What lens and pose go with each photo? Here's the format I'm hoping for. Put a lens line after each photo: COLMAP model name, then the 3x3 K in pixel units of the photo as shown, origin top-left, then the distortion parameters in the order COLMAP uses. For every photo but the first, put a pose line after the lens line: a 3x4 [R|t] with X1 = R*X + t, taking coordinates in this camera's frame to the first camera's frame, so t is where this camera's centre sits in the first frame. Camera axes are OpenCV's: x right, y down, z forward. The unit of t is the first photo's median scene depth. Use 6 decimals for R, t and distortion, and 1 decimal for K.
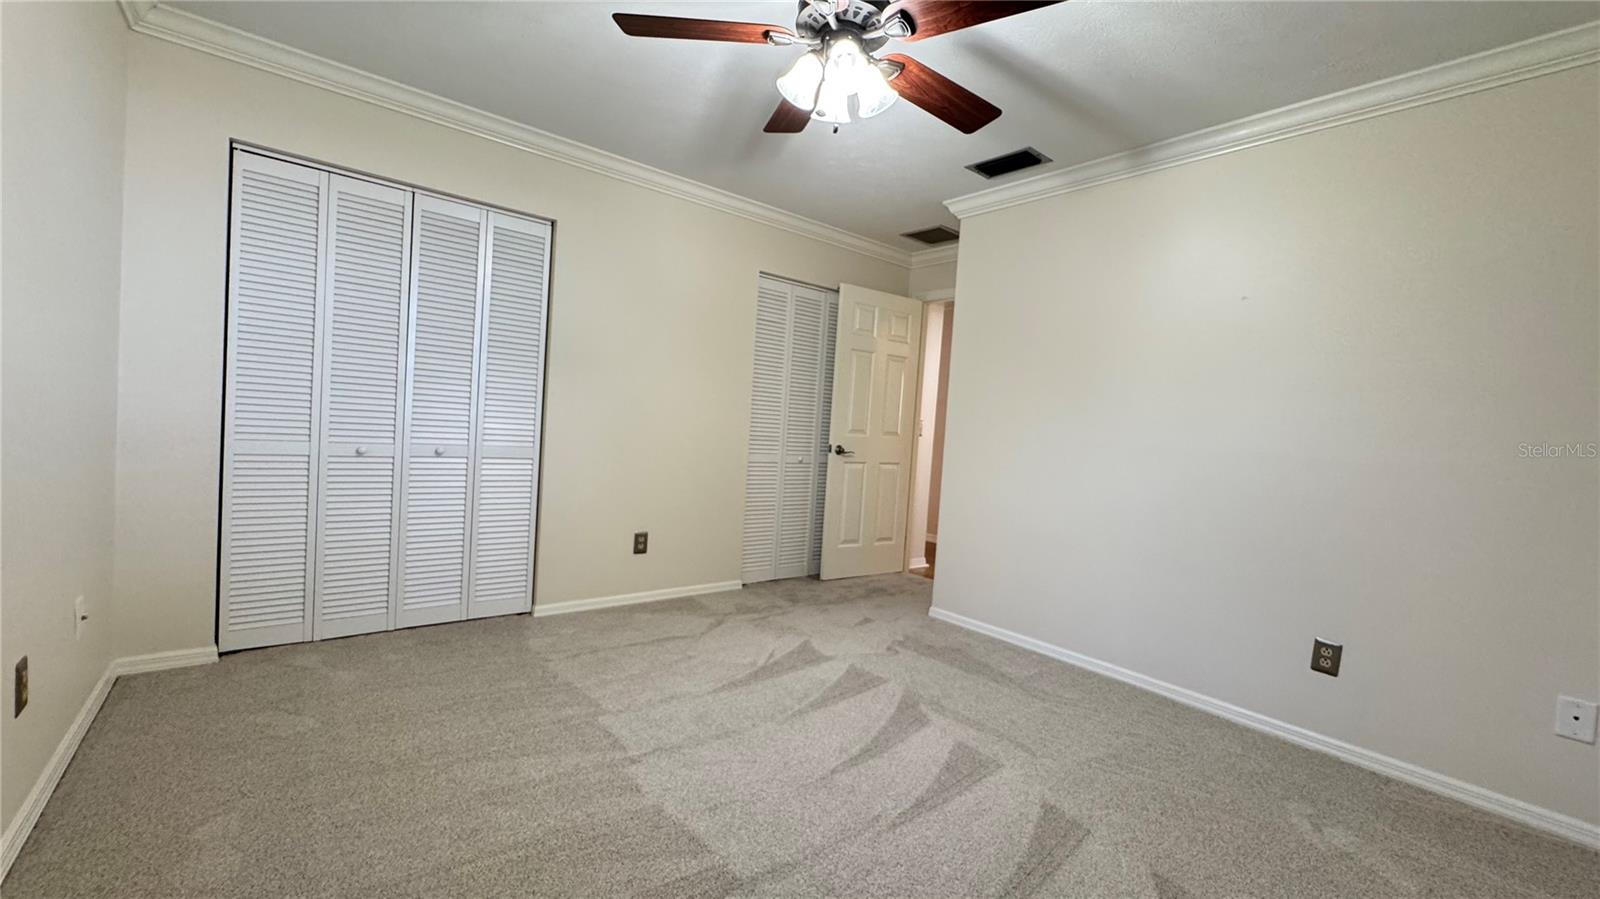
lens RADIAL K [[638.1, 0, 800.0], [0, 638.1, 449.5], [0, 0, 1]] dist [-0.000474, -0.000027]
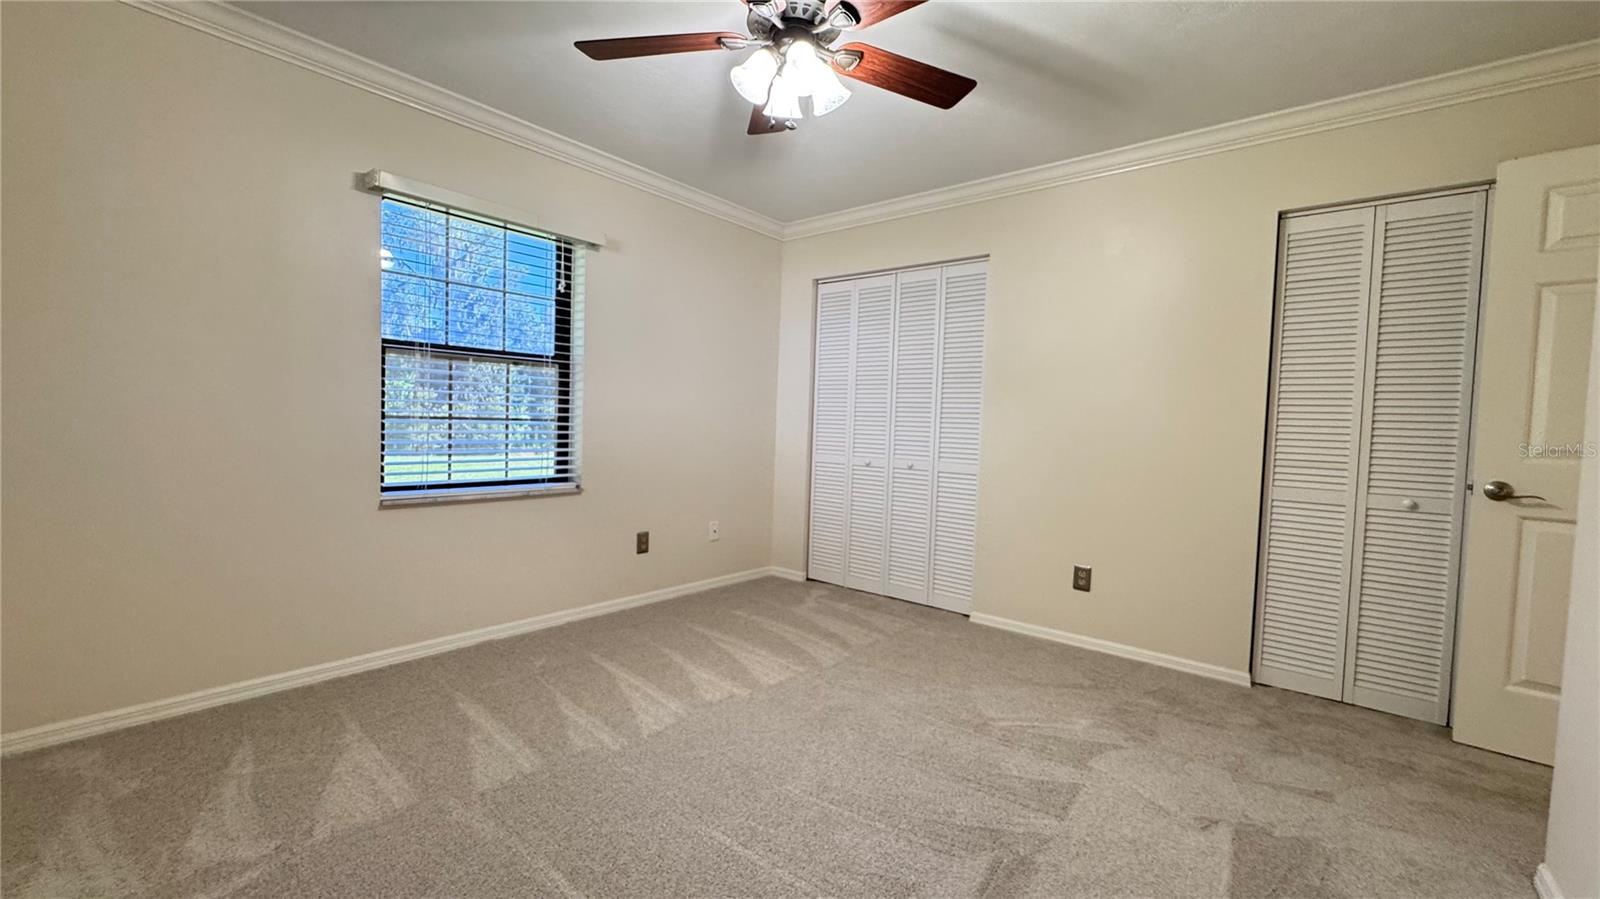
lens RADIAL K [[638.1, 0, 800.0], [0, 638.1, 449.5], [0, 0, 1]] dist [-0.000474, -0.000027]
pose [[0.202959, -0.014510, -0.979080, 0.584454], [-0.059690, 0.997847, -0.027162, 0.018362], [0.977366, 0.063954, 0.201656, 0.474876]]
